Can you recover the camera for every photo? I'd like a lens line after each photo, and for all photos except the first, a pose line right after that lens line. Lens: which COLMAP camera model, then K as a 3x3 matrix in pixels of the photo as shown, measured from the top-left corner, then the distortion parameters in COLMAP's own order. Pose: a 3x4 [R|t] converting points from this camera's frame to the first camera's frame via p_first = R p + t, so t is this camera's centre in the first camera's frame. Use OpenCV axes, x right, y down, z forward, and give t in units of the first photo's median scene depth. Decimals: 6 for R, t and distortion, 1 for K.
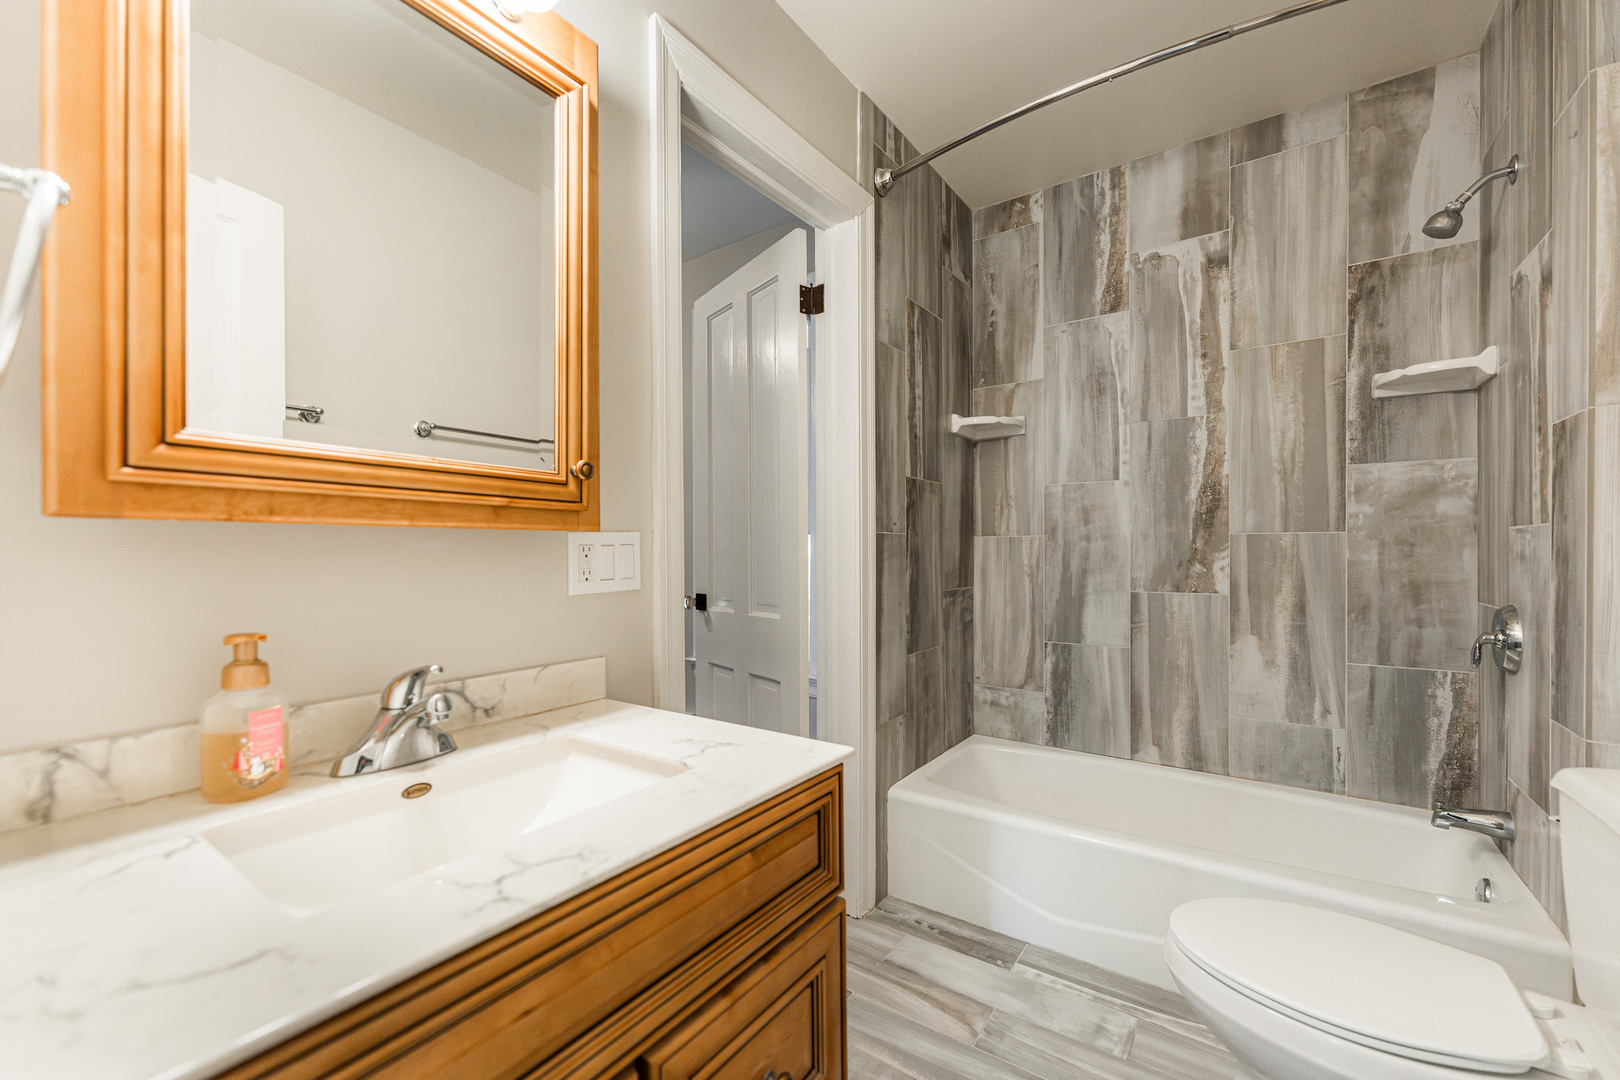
lens RADIAL K [[690.0, 0, 799.2], [0, 690.0, 543.3], [0, 0, 1]] dist [0.000575, -0.000020]
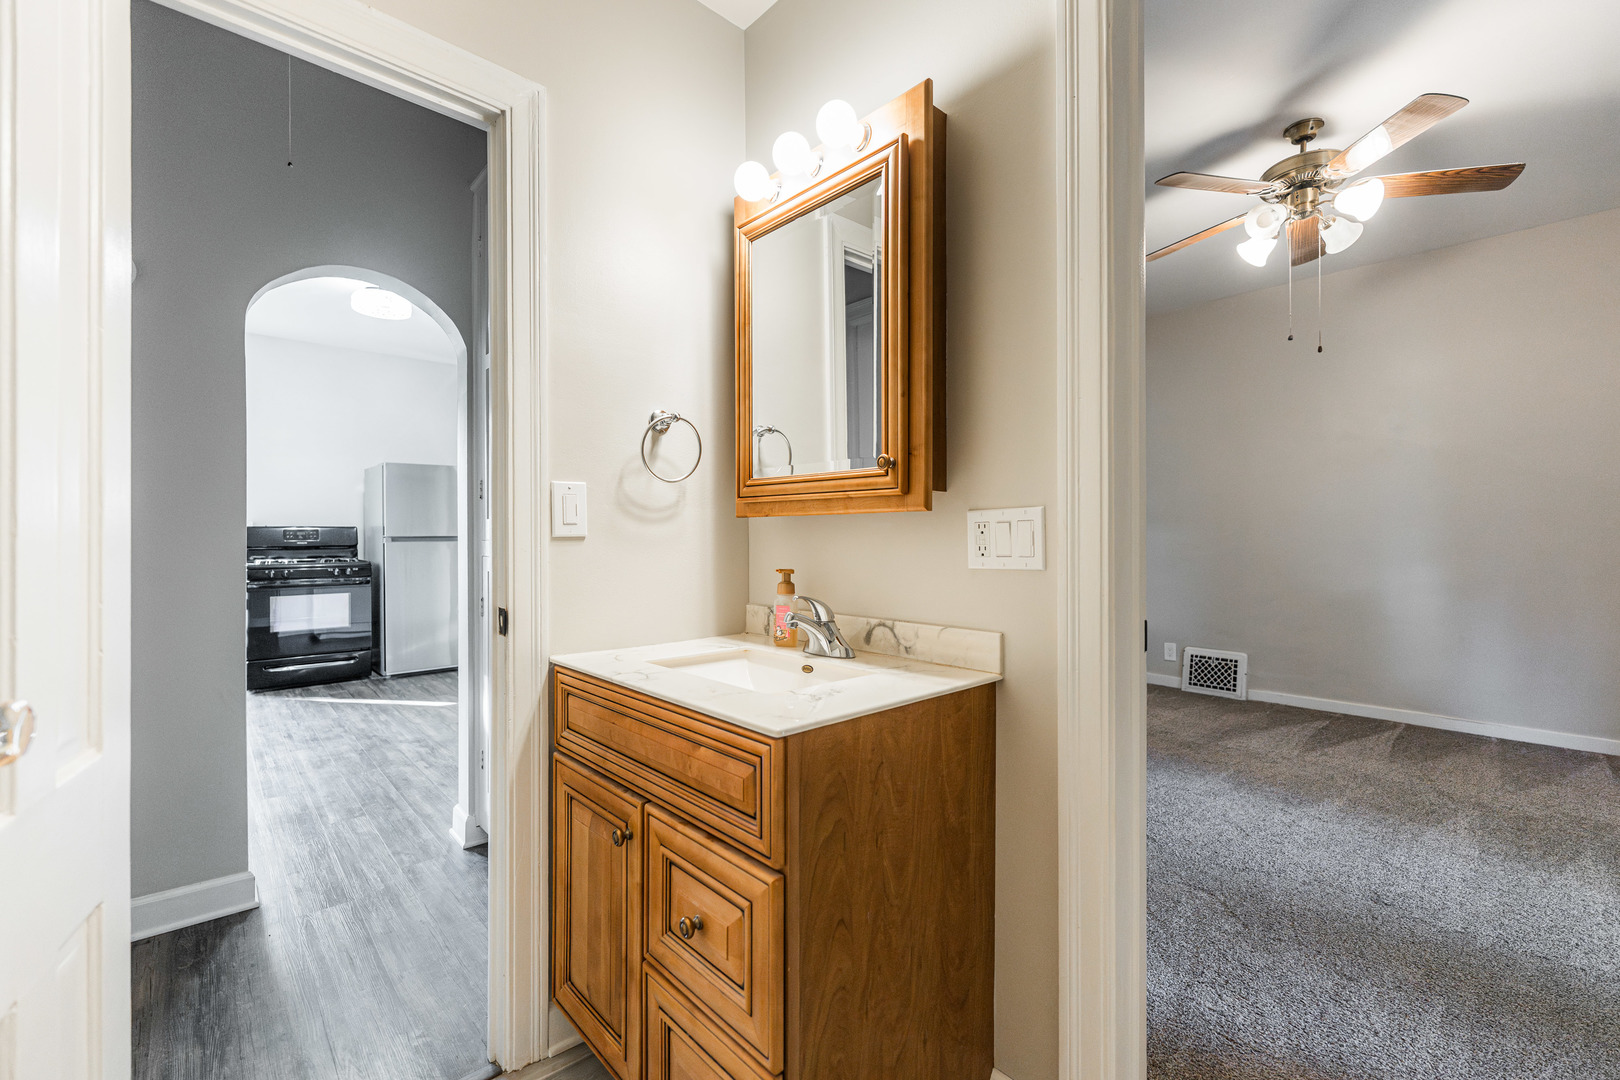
lens RADIAL K [[690.0, 0, 806.1], [0, 690.0, 538.9], [0, 0, 1]] dist [0.000575, -0.000020]
pose [[-0.225462, 0.002290, -0.974249, 0.896133], [0.005301, 0.999985, 0.001124, 0.028779], [0.974238, -0.004911, -0.225470, 1.118959]]
